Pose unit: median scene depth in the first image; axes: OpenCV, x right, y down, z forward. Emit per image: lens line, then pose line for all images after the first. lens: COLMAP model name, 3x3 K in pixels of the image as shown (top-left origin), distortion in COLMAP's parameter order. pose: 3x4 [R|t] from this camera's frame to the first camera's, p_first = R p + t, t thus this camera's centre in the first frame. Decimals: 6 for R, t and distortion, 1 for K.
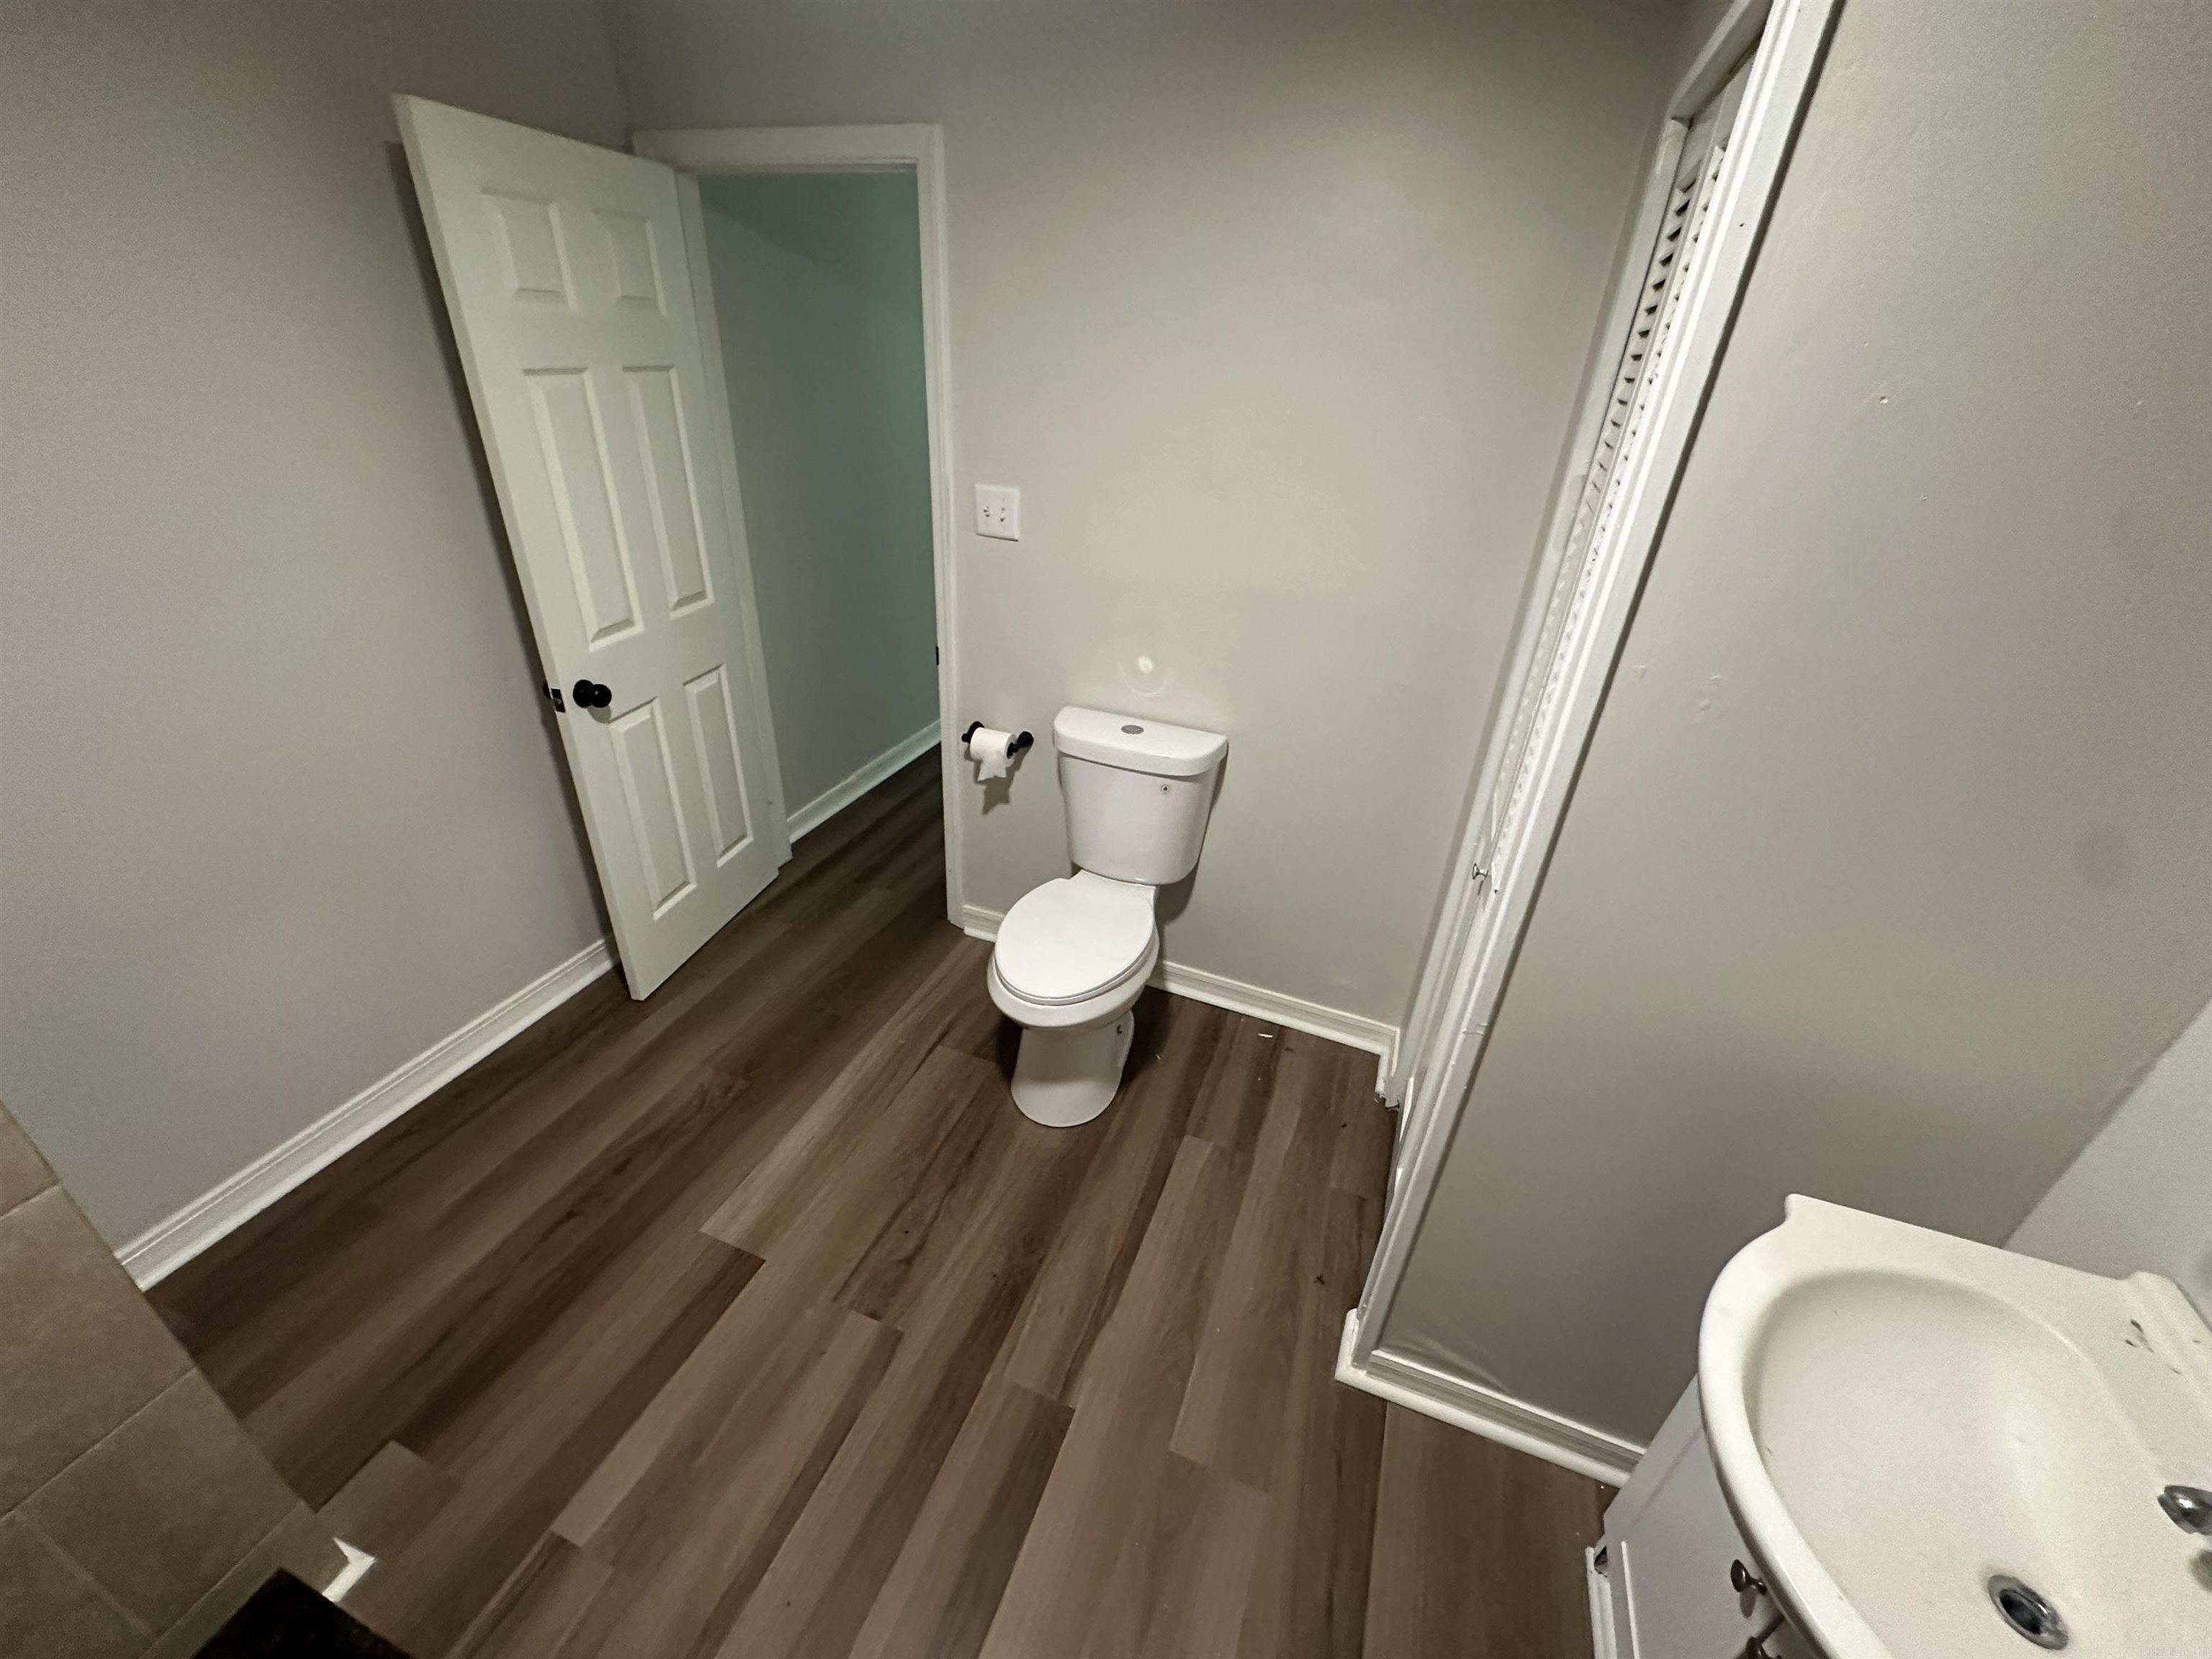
lens RADIAL K [[885.6, 0, 1102.0], [0, 885.6, 830.7], [0, 0, 1]] dist [-0.007614, 0.000834]
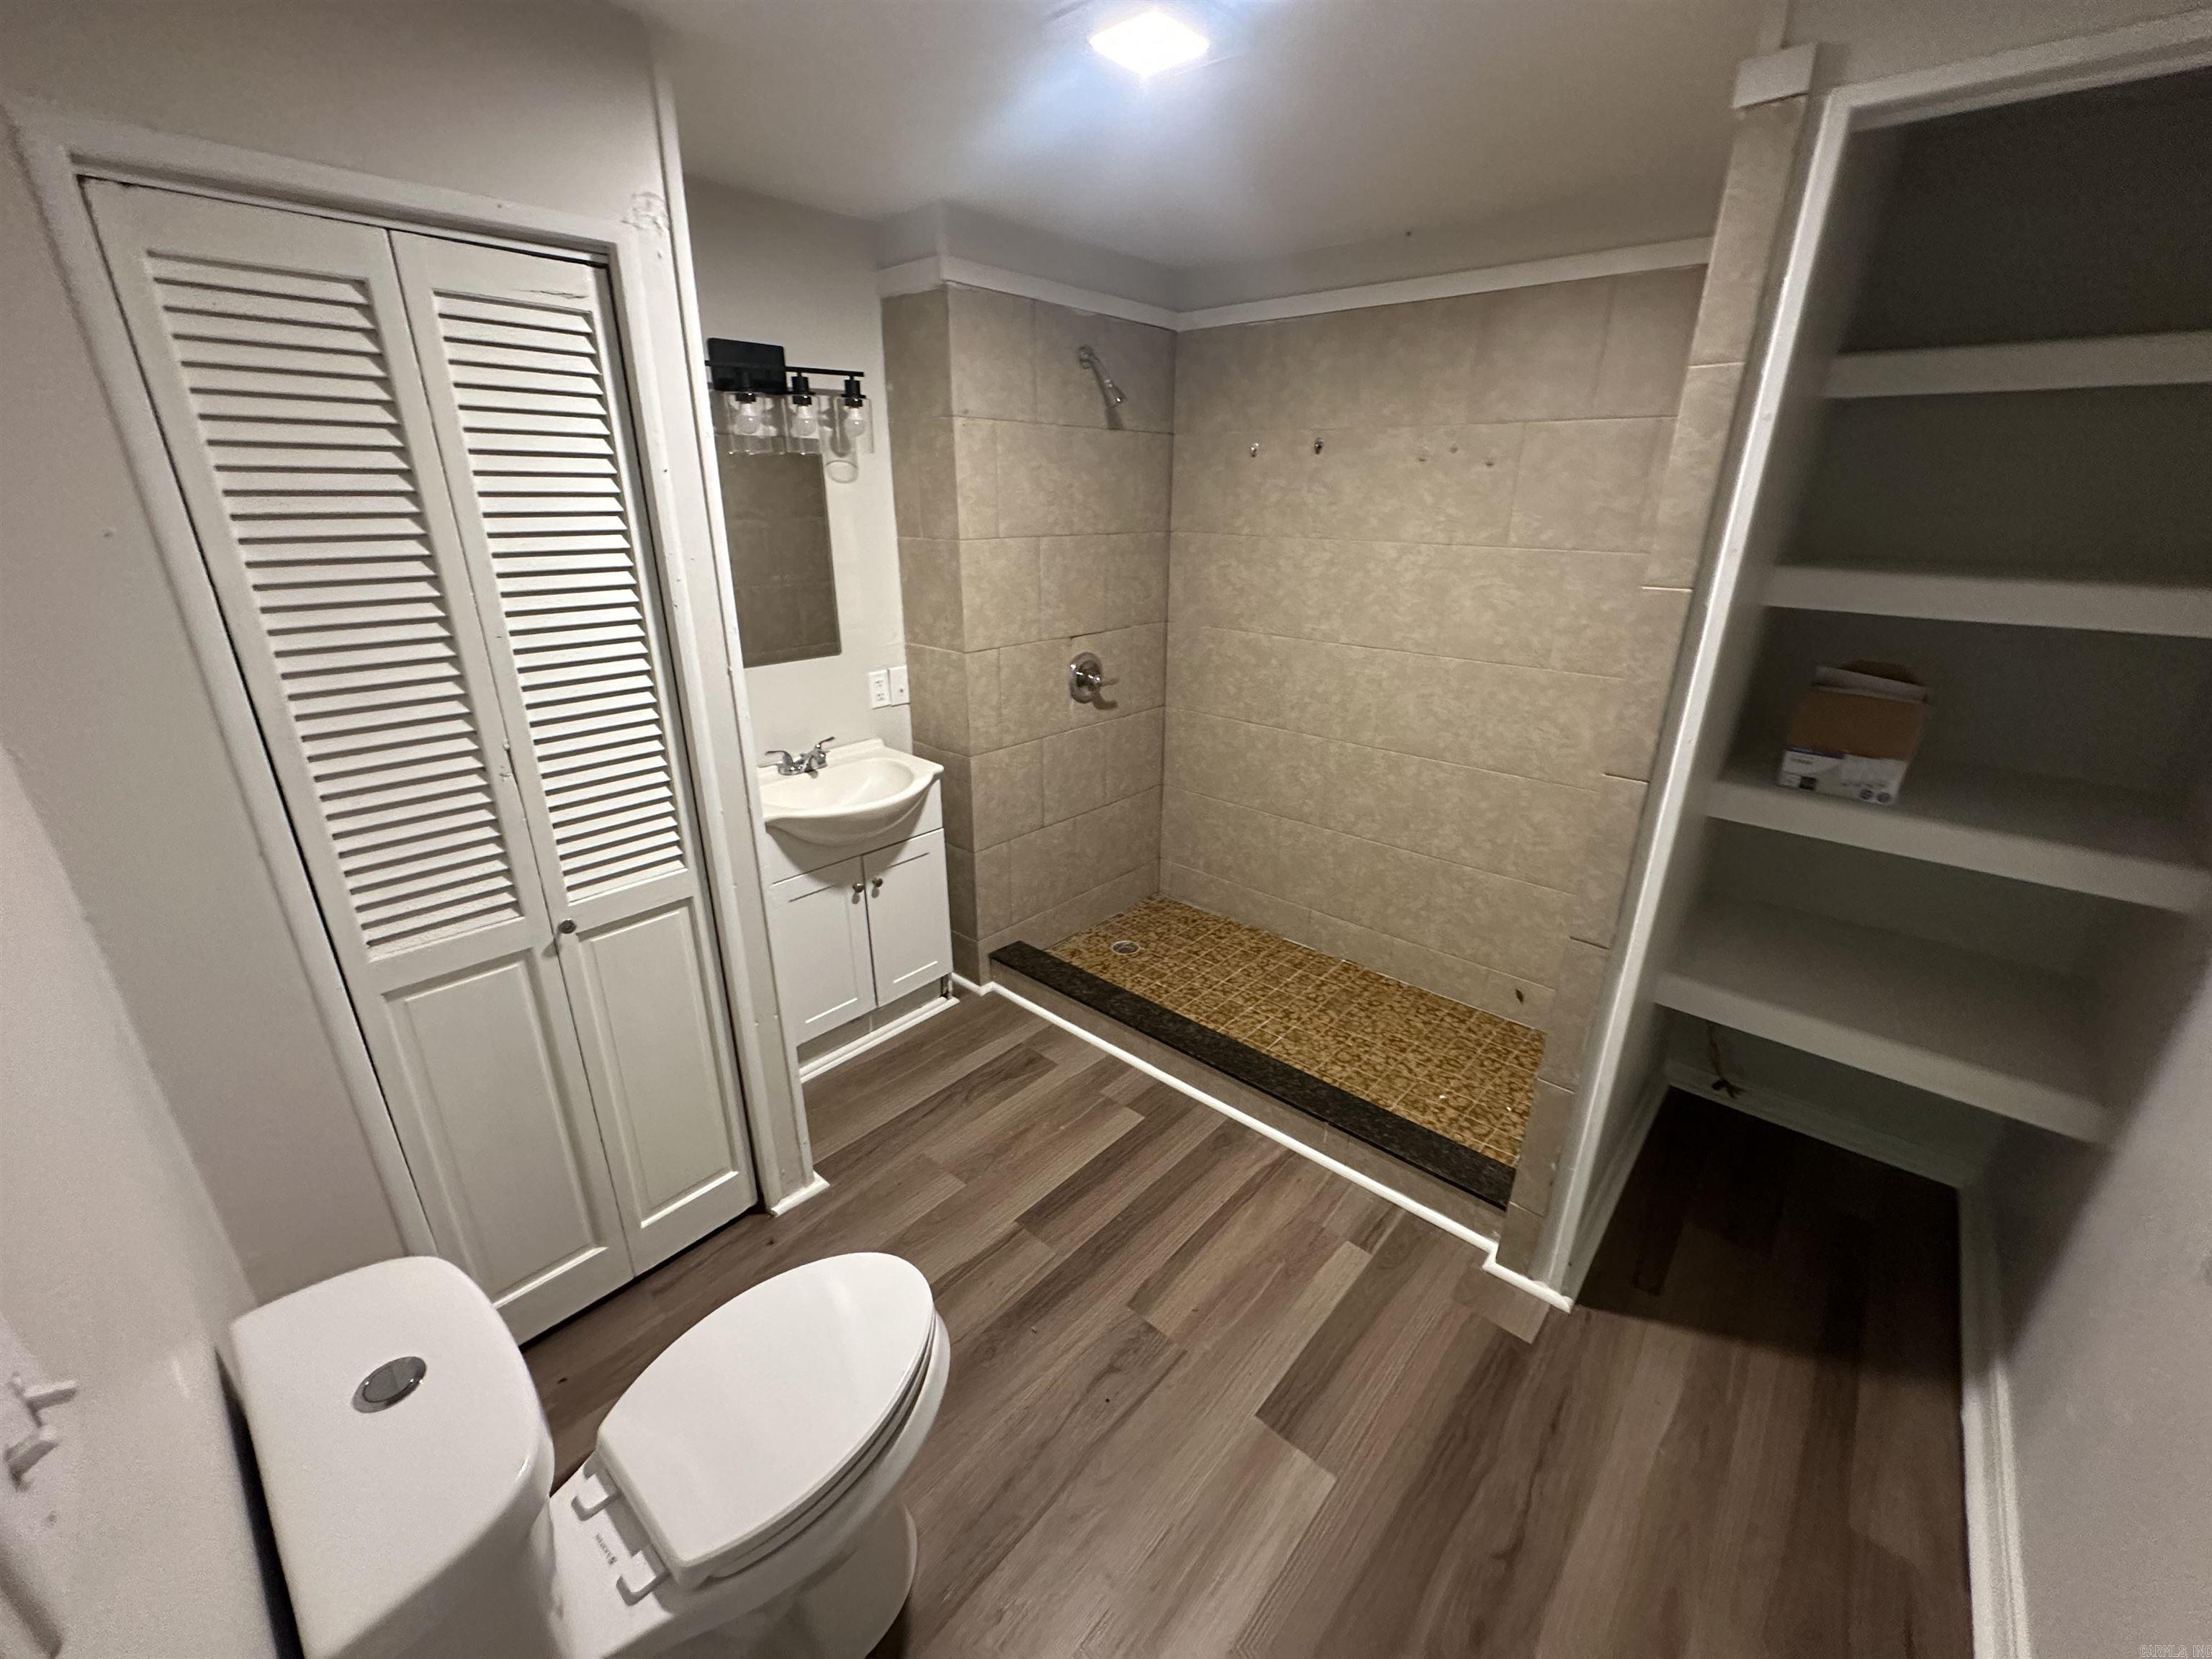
lens RADIAL K [[885.6, 0, 1104.2], [0, 885.6, 828.9], [0, 0, 1]] dist [-0.007614, 0.000834]
pose [[-0.936643, -0.176327, 0.302669, -0.430745], [0.118605, 0.653382, 0.747680, -0.680412], [-0.329595, 0.736207, -0.591072, 1.221834]]
